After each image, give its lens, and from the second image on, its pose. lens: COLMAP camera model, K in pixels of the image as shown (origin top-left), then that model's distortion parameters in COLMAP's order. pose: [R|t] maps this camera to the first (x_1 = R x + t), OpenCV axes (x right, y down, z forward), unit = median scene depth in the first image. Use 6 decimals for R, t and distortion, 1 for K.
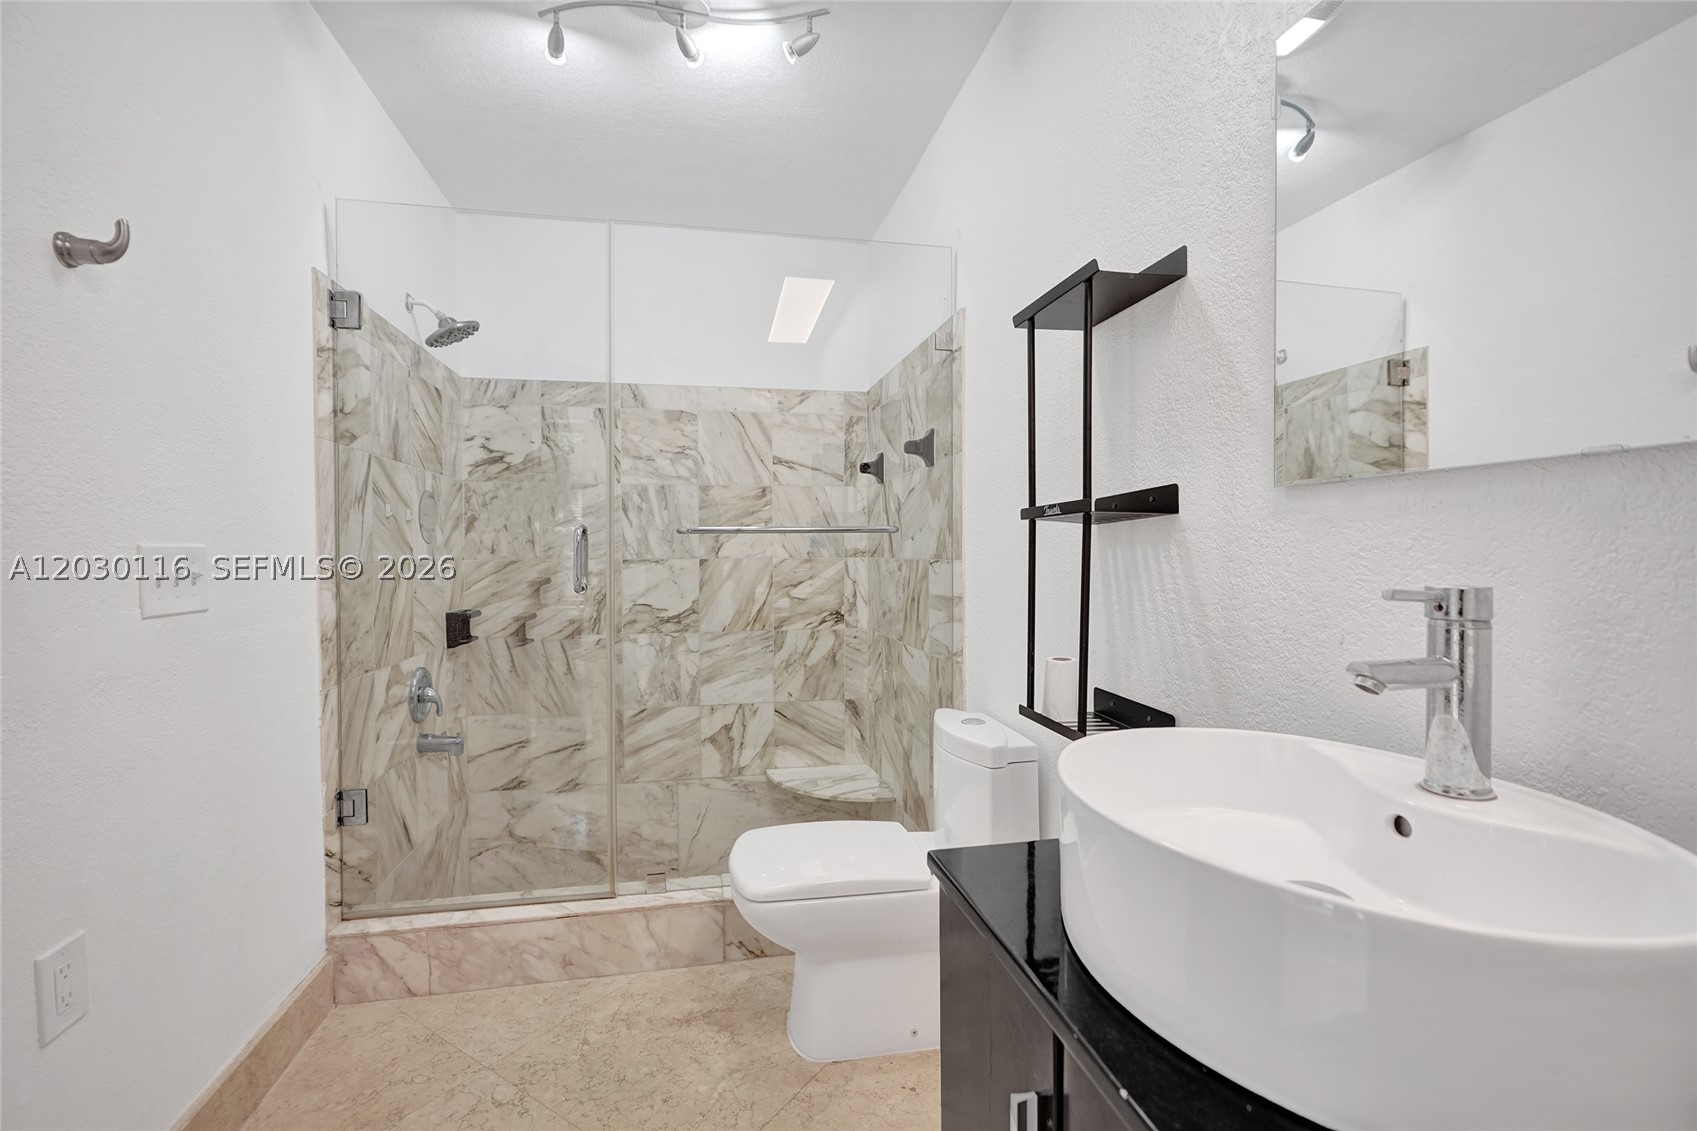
lens RADIAL K [[750.7, 0, 844.2], [0, 750.7, 558.9], [0, 0, 1]] dist [-0.008658, 0.000481]
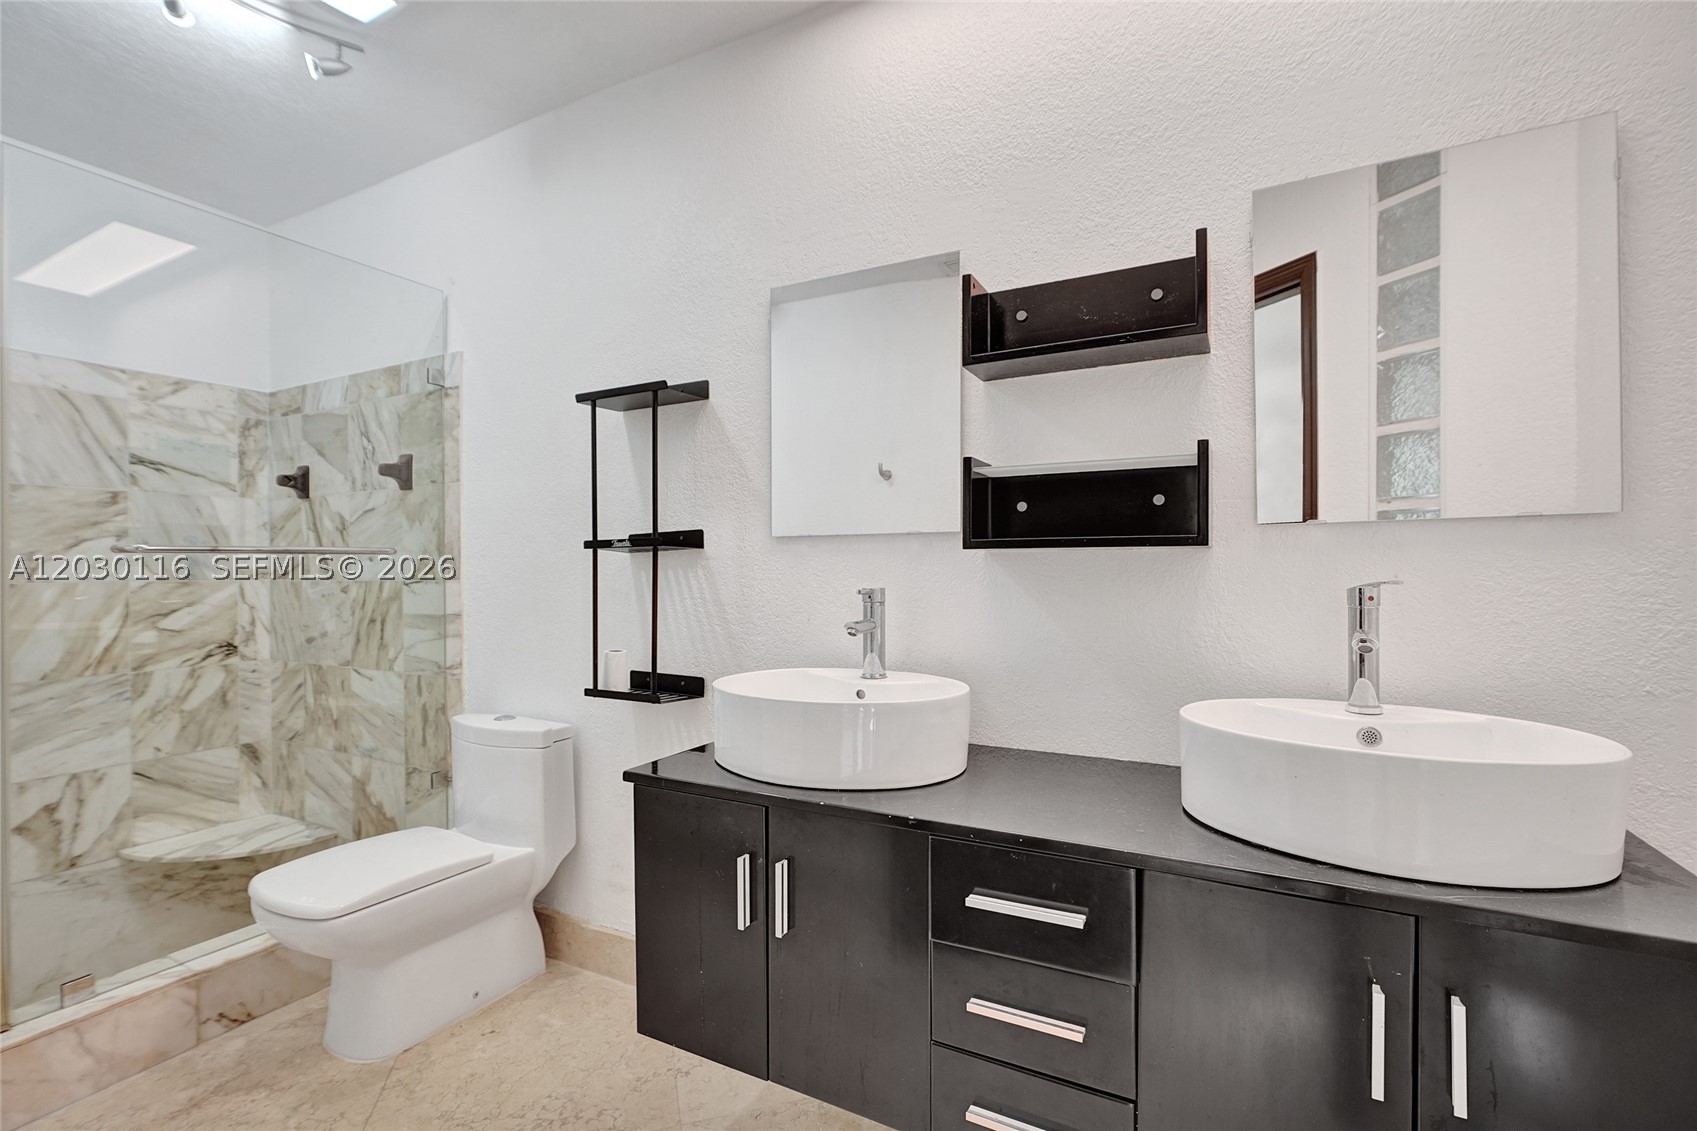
lens RADIAL K [[750.7, 0, 844.2], [0, 750.7, 558.9], [0, 0, 1]] dist [-0.008658, 0.000481]
pose [[0.643304, 0.009801, 0.765548, -0.219706], [0.009866, 0.999729, -0.021090, -0.000930], [-0.765547, 0.021121, 0.643033, -0.092082]]
